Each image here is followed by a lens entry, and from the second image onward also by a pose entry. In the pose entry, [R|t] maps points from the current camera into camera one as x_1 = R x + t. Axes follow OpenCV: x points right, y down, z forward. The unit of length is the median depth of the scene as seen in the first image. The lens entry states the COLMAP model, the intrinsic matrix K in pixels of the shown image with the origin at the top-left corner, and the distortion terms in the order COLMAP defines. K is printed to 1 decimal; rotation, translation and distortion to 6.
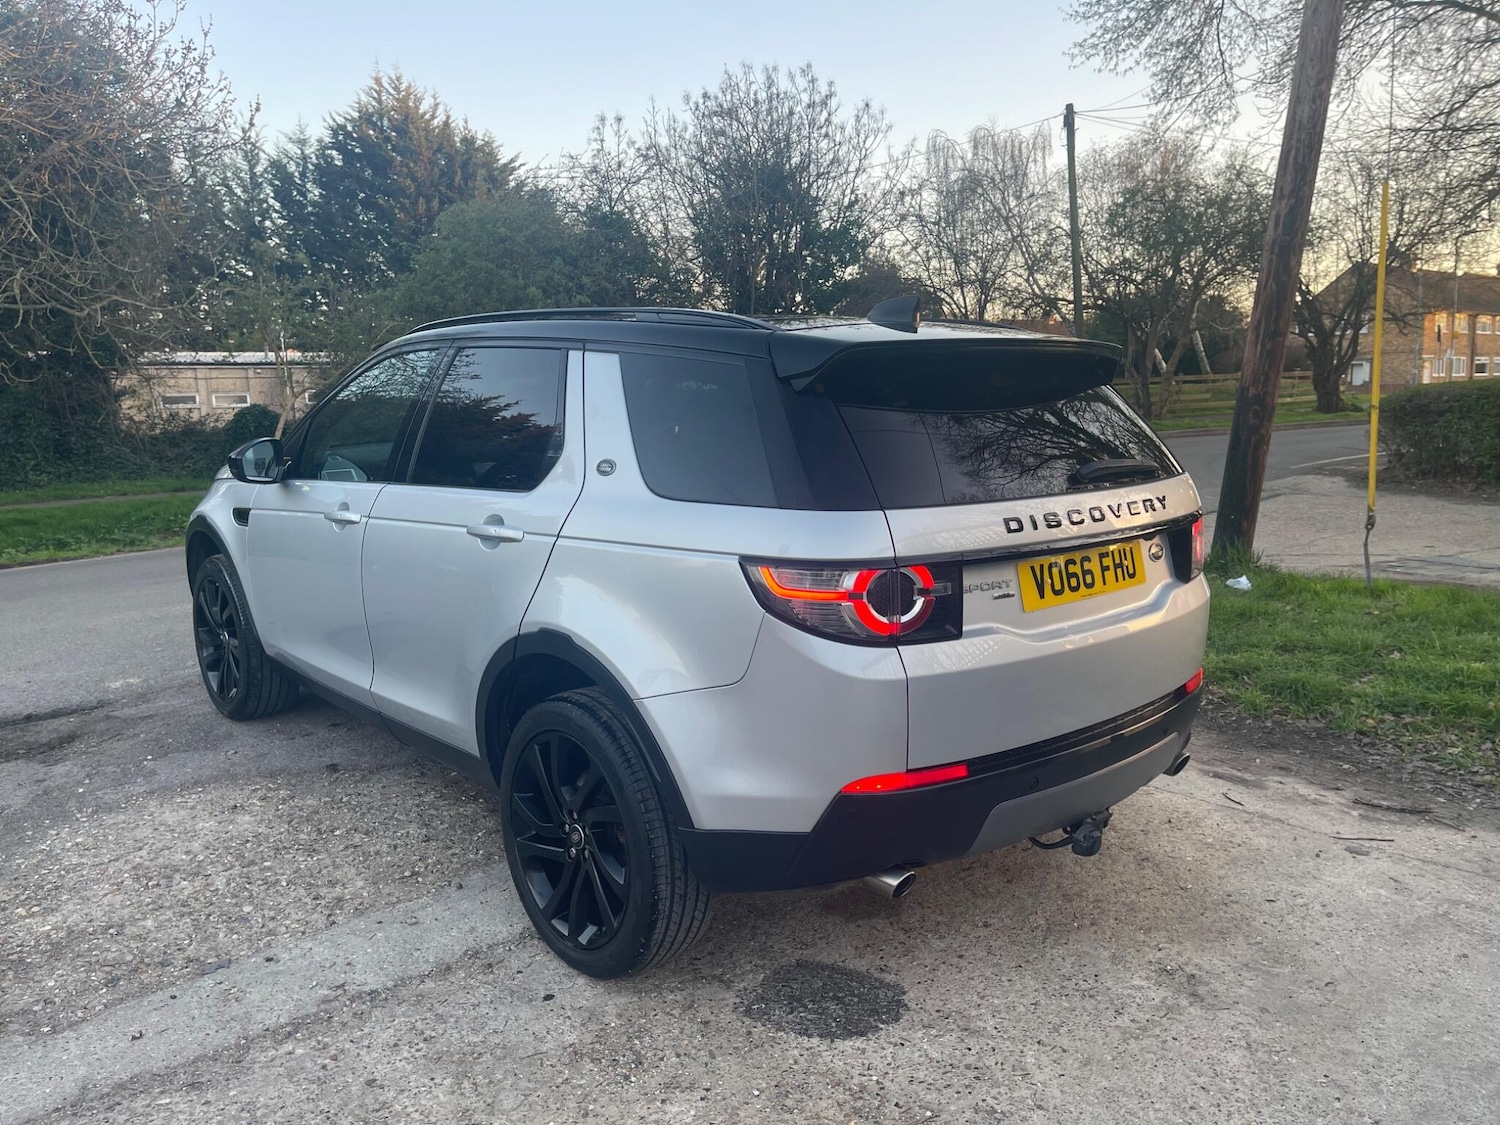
lens RADIAL K [[1132.4, 0, 750.8], [0, 1132.4, 564.1], [0, 0, 1]] dist [0.082397, -0.114330]
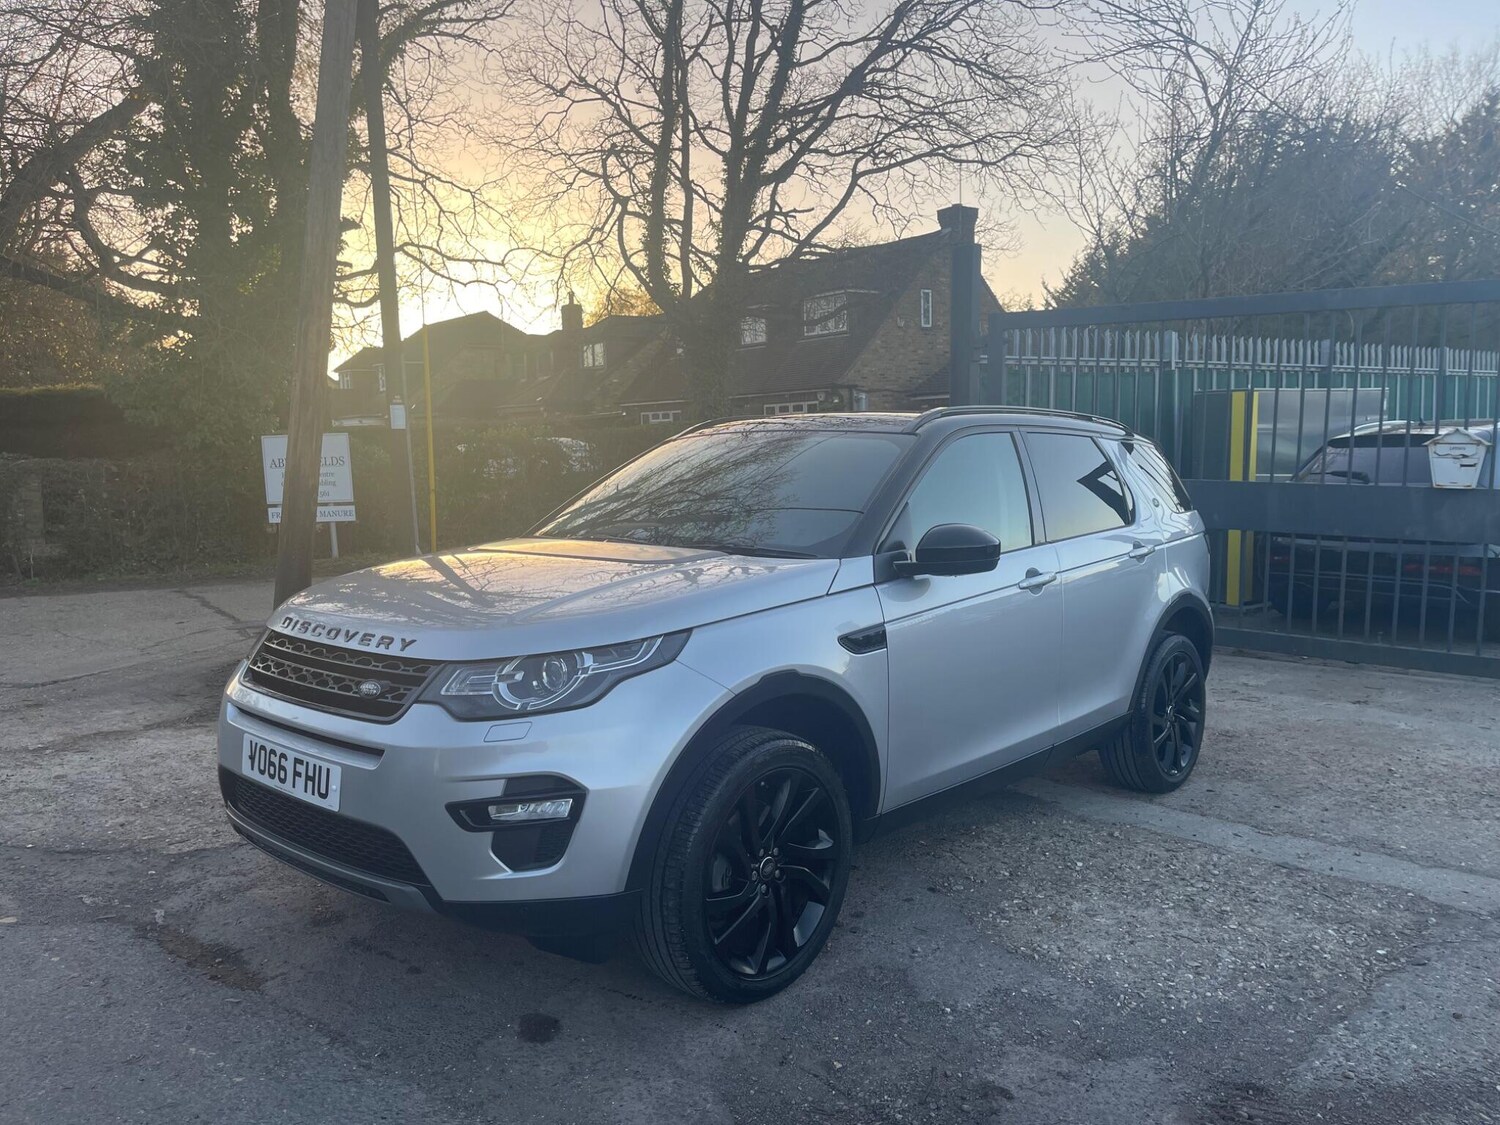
lens RADIAL K [[1125.2, 0, 753.4], [0, 1125.2, 560.6], [0, 0, 1]] dist [0.090693, -0.120765]
pose [[-0.115189, -0.080102, 0.990109, -1.256341], [0.173337, 0.979830, 0.099436, -0.194204], [-0.978103, 0.183076, -0.098981, 1.229600]]
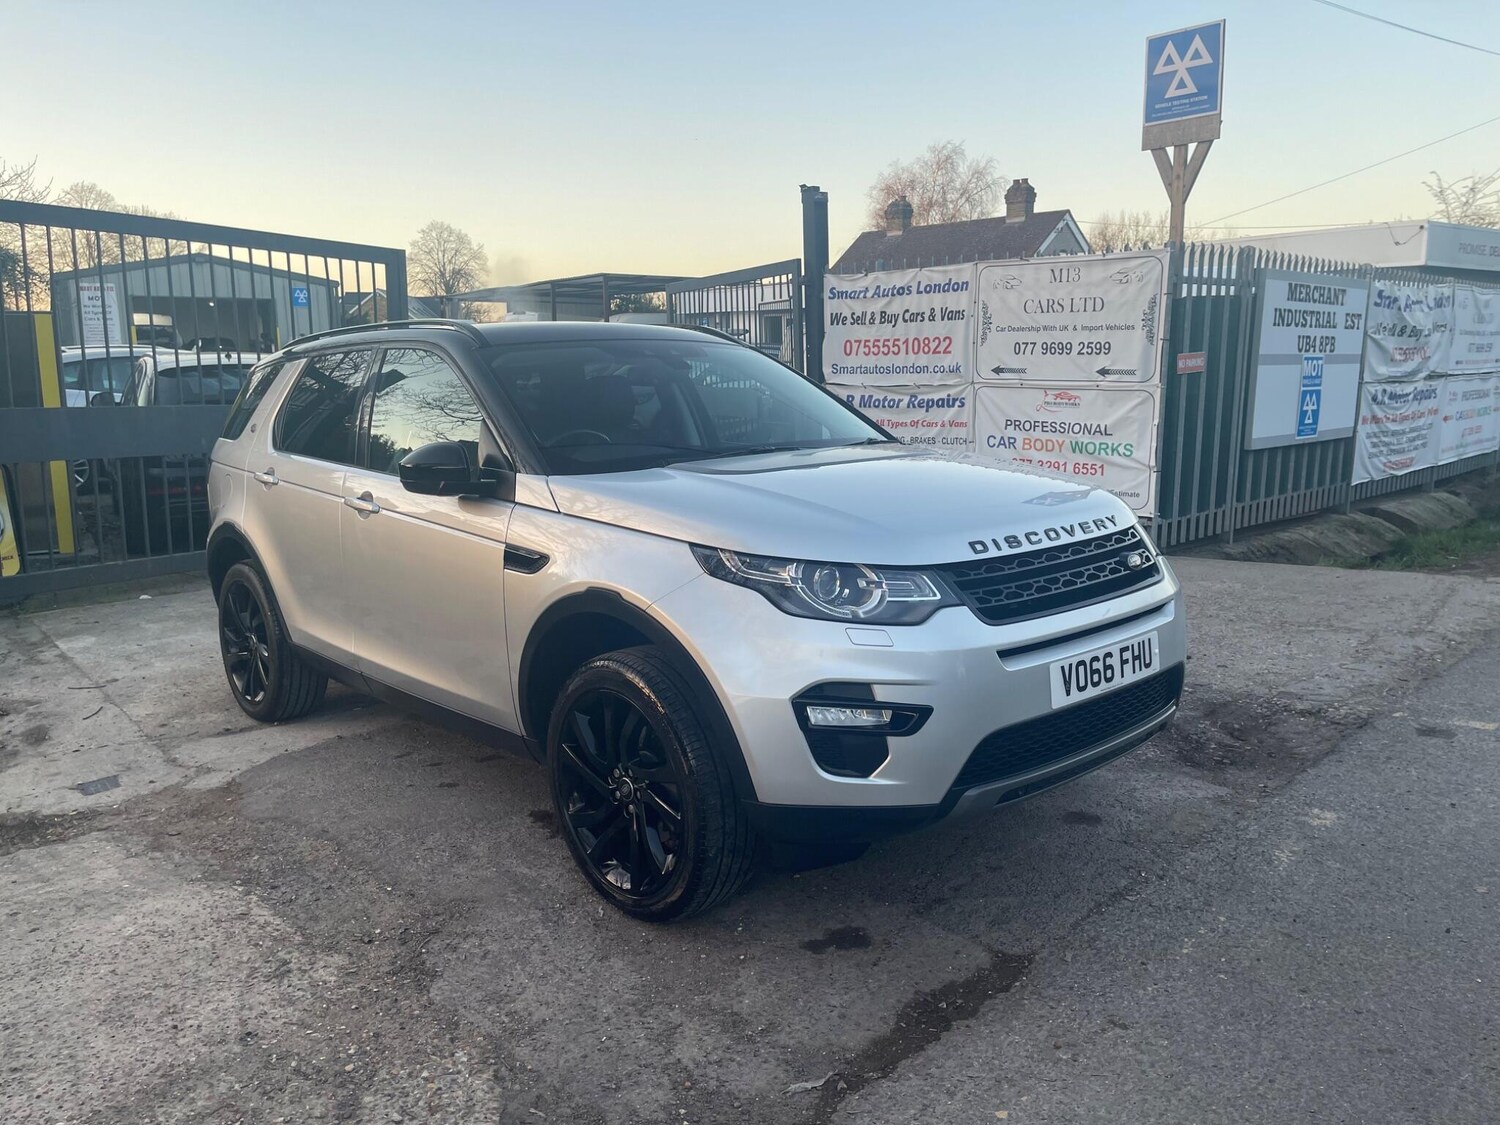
lens RADIAL K [[1129.1, 0, 752.2], [0, 1129.1, 561.8], [0, 0, 1]] dist [0.084417, -0.109380]
pose [[-0.999356, 0.032694, -0.014781, -0.305252], [0.026150, 0.945743, 0.323863, -0.341383], [0.024567, 0.323268, -0.945989, 2.103377]]
